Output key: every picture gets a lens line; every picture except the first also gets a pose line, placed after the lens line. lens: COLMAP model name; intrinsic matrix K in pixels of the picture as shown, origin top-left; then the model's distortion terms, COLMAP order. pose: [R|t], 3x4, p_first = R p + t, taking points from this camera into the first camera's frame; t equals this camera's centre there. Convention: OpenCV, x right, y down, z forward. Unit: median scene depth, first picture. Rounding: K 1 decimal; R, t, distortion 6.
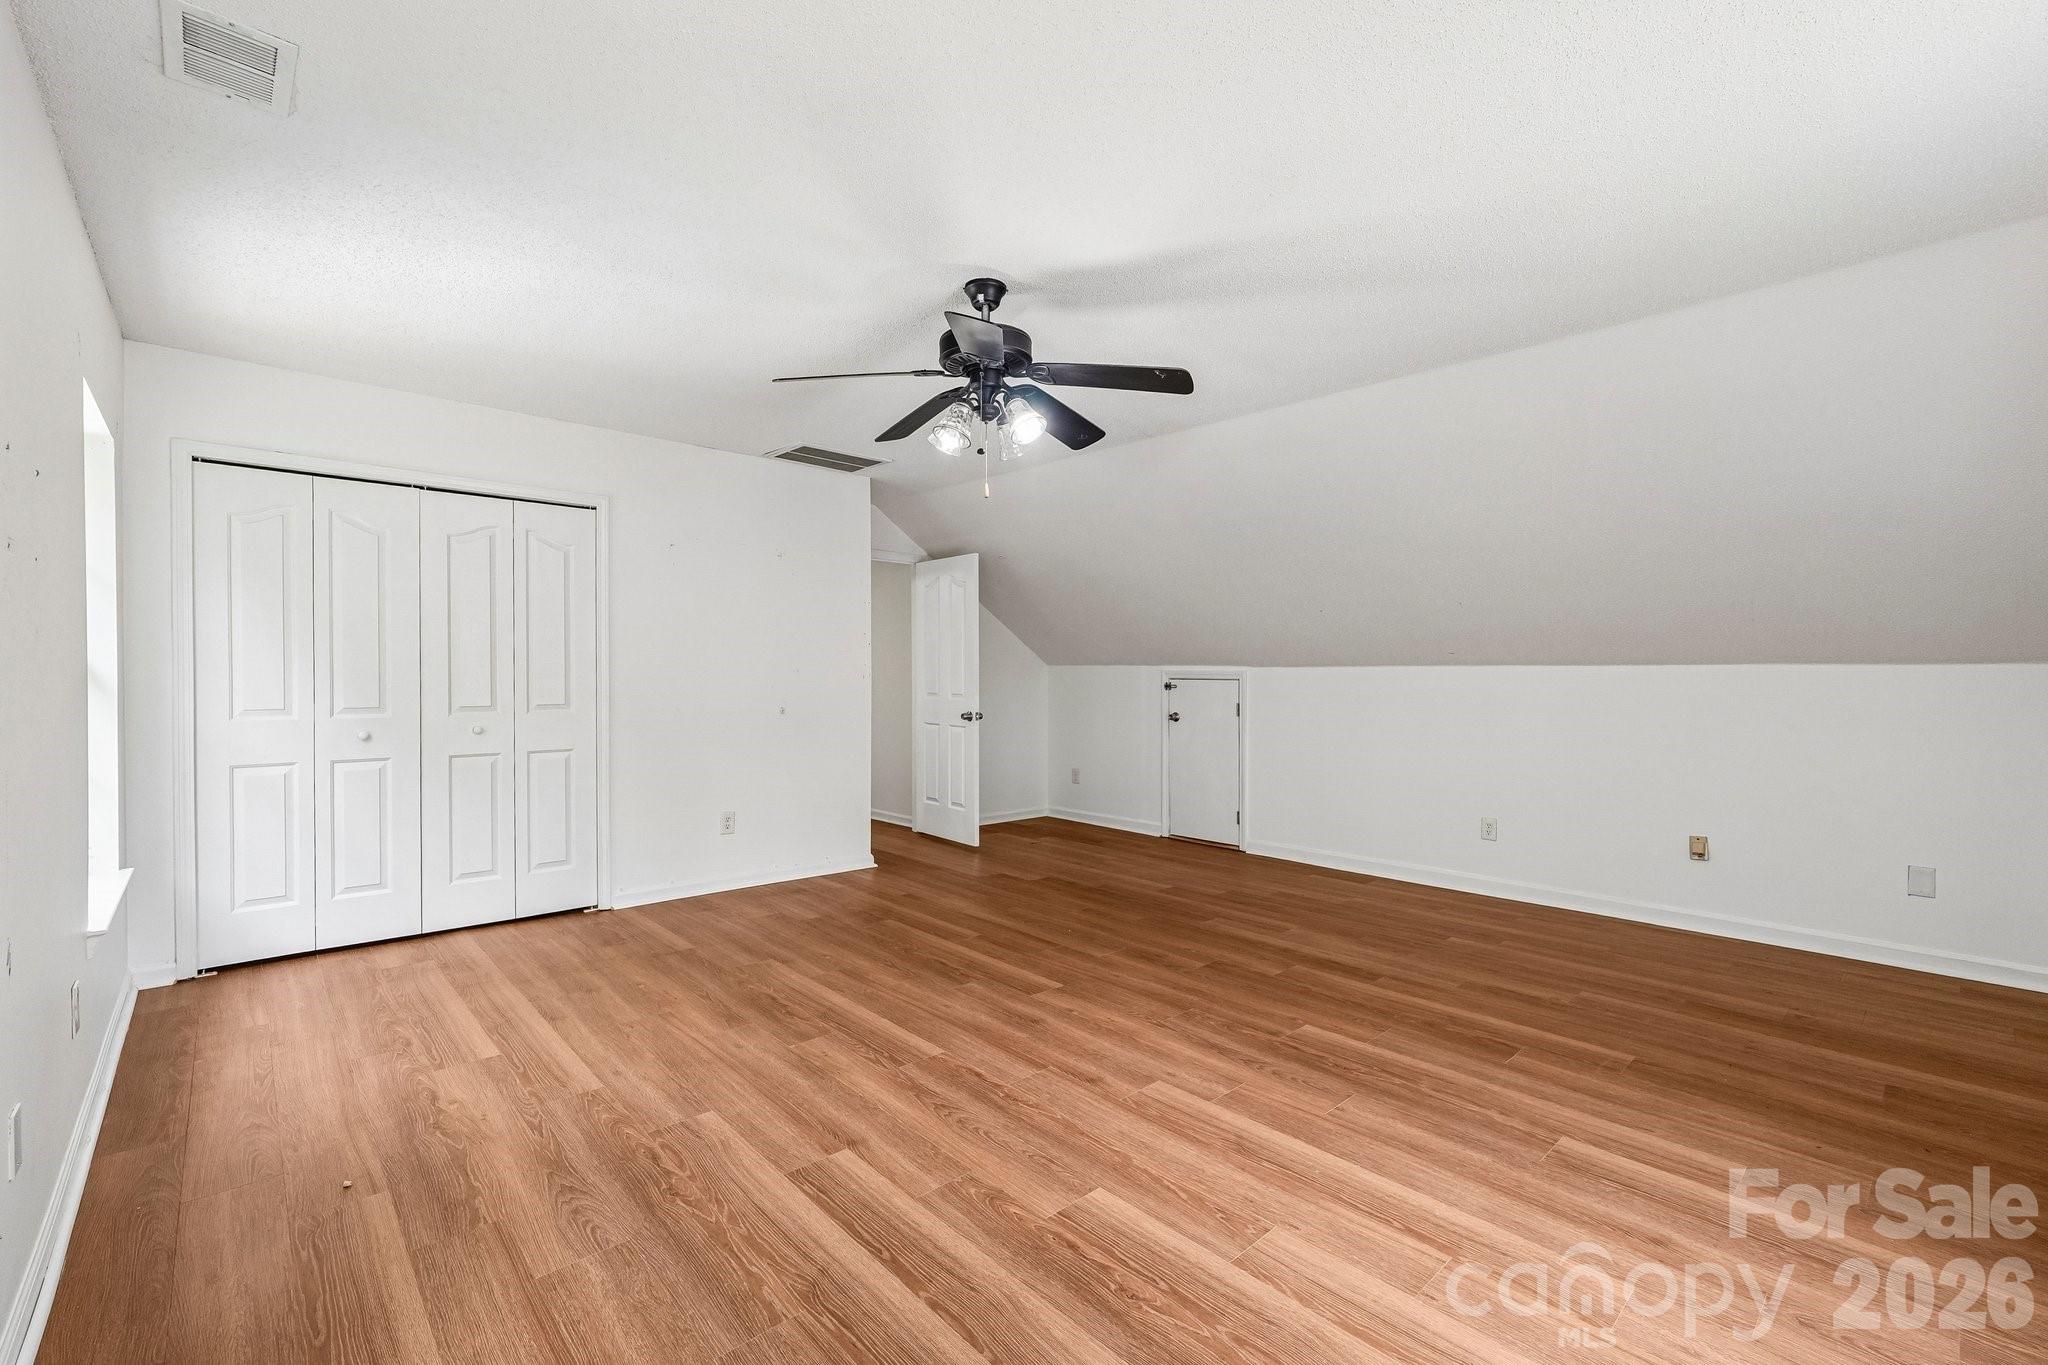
lens RADIAL K [[882.3, 0, 1024.0], [0, 882.3, 682.5], [0, 0, 1]] dist [-0.007478, 0.000218]
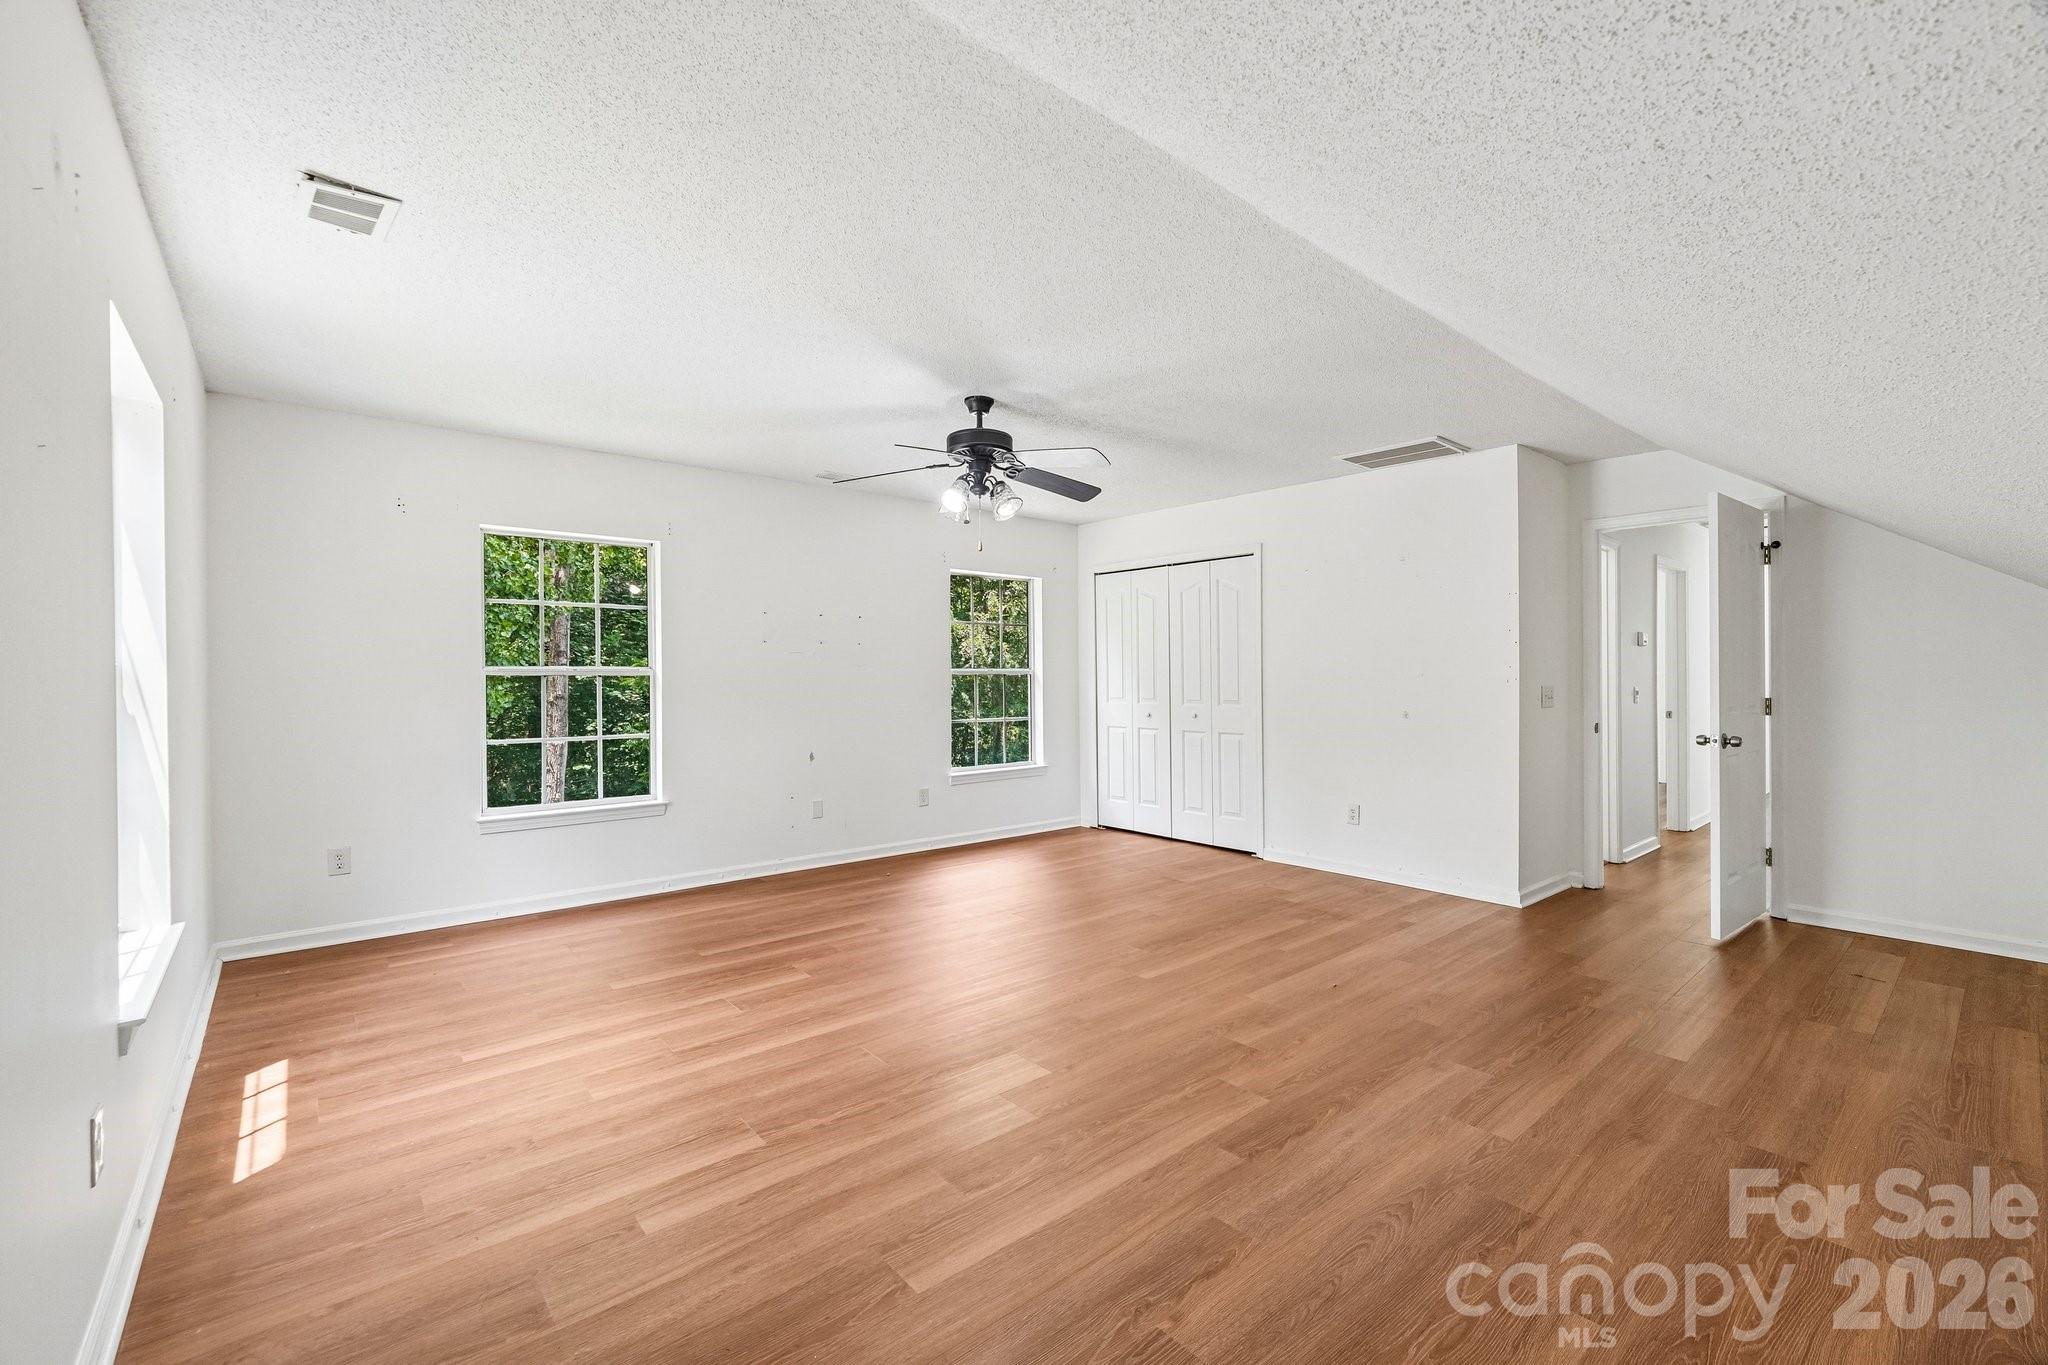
lens RADIAL K [[864.4, 0, 1025.0], [0, 864.4, 673.0], [0, 0, 1]] dist [-0.007173, 0.000280]
pose [[-0.038806, -0.007558, -0.999218, 1.317887], [-0.010039, 0.999924, -0.007173, -0.005215], [0.999196, 0.009753, -0.038879, 1.109817]]
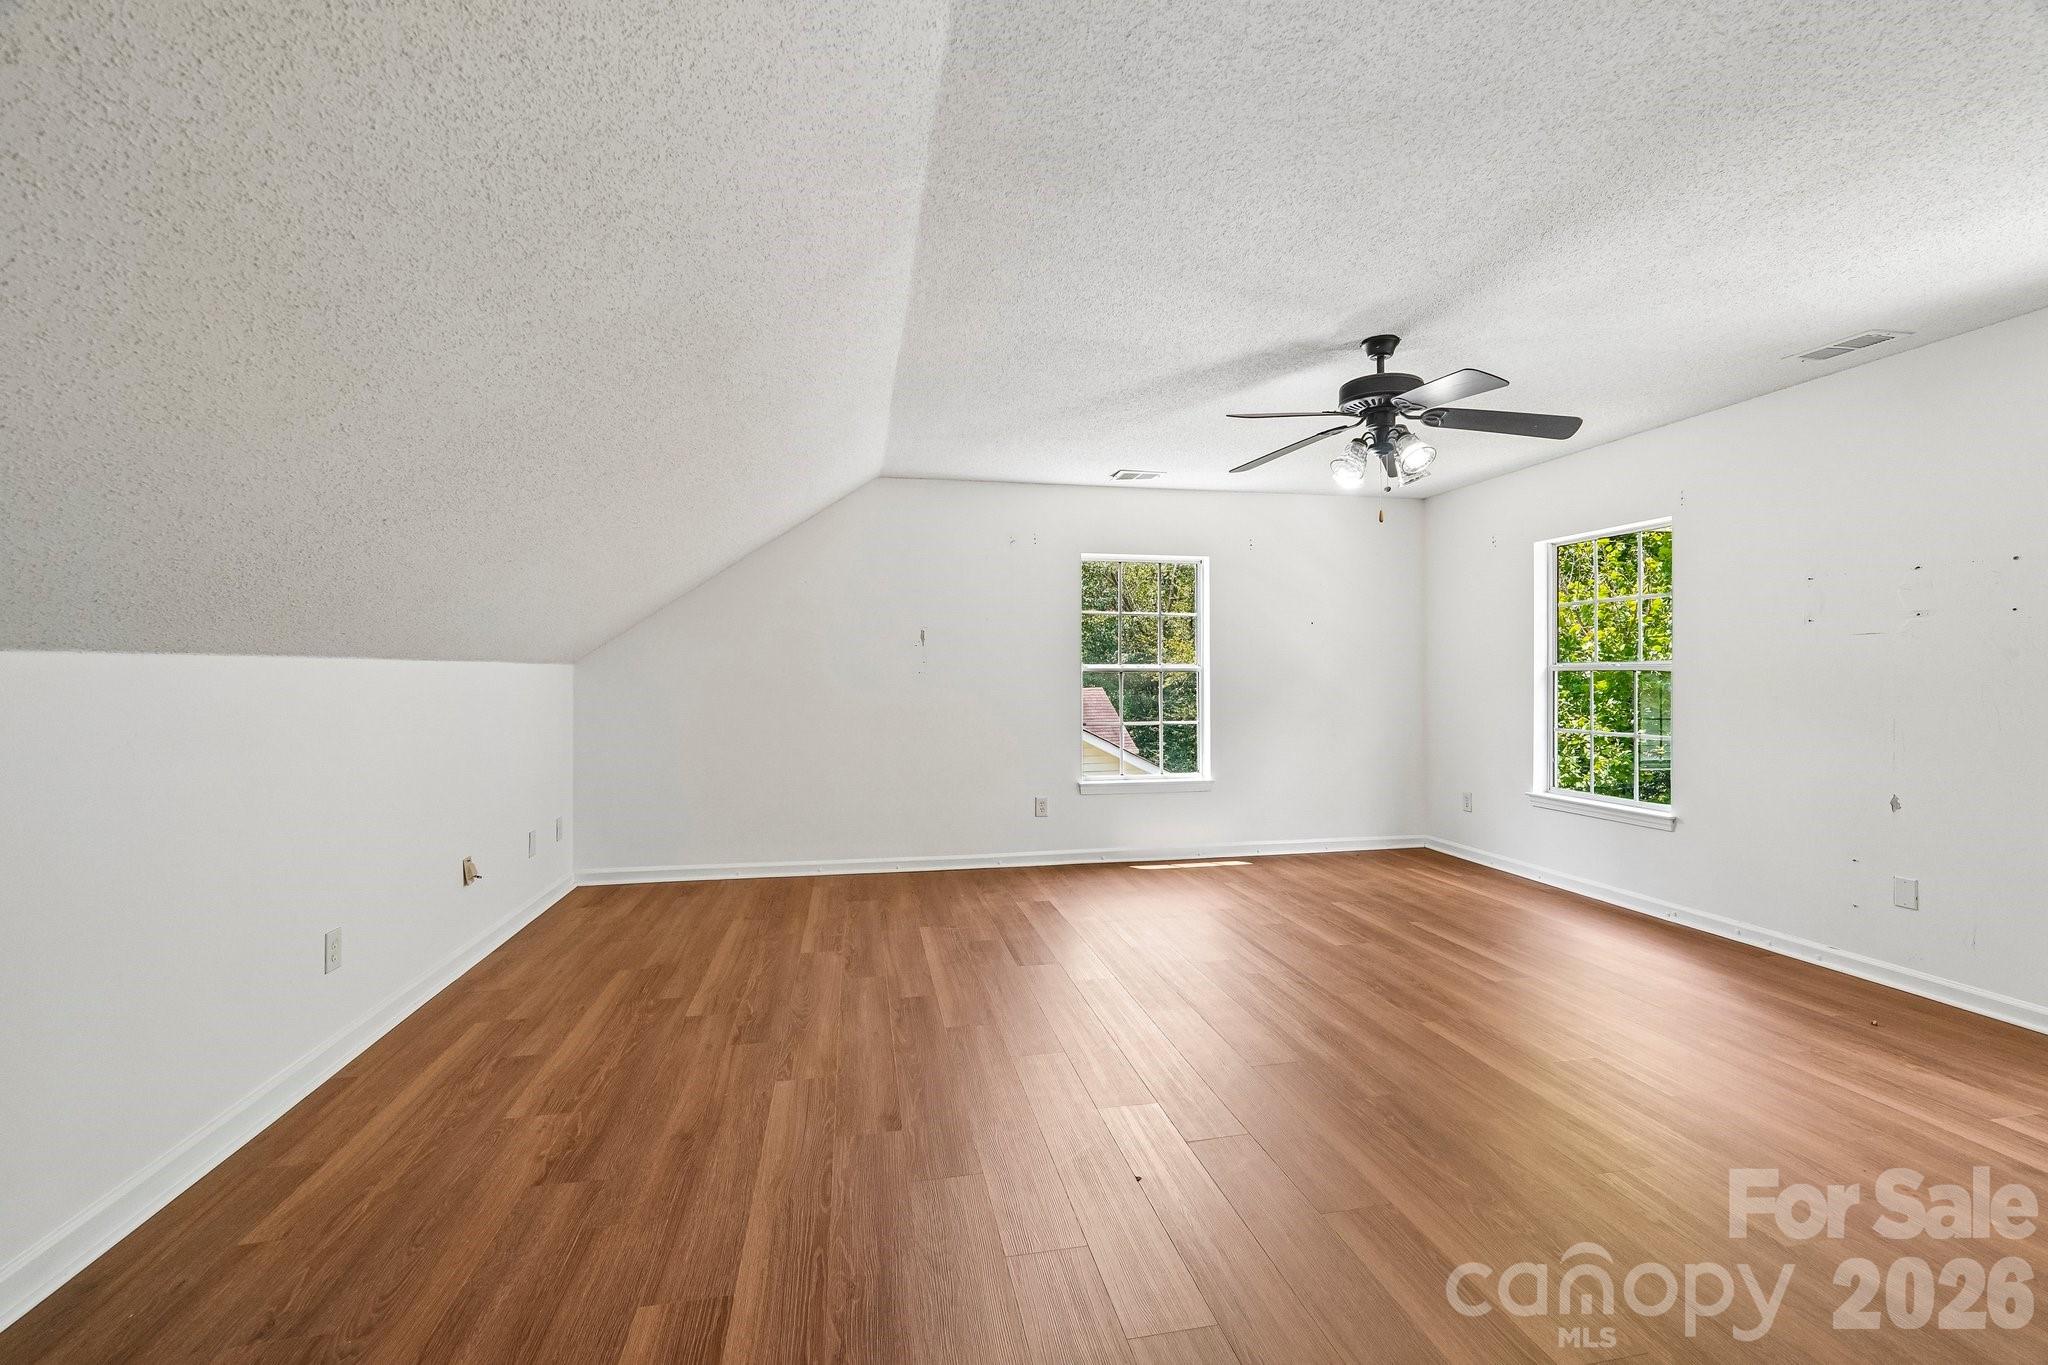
lens RADIAL K [[864.4, 0, 1025.0], [0, 864.4, 673.0], [0, 0, 1]] dist [-0.007173, 0.000280]
pose [[-0.852657, -0.001127, 0.522470, -0.232157], [0.005909, 0.999913, 0.011800, -0.025661], [-0.522438, 0.013149, -0.852576, 2.191537]]
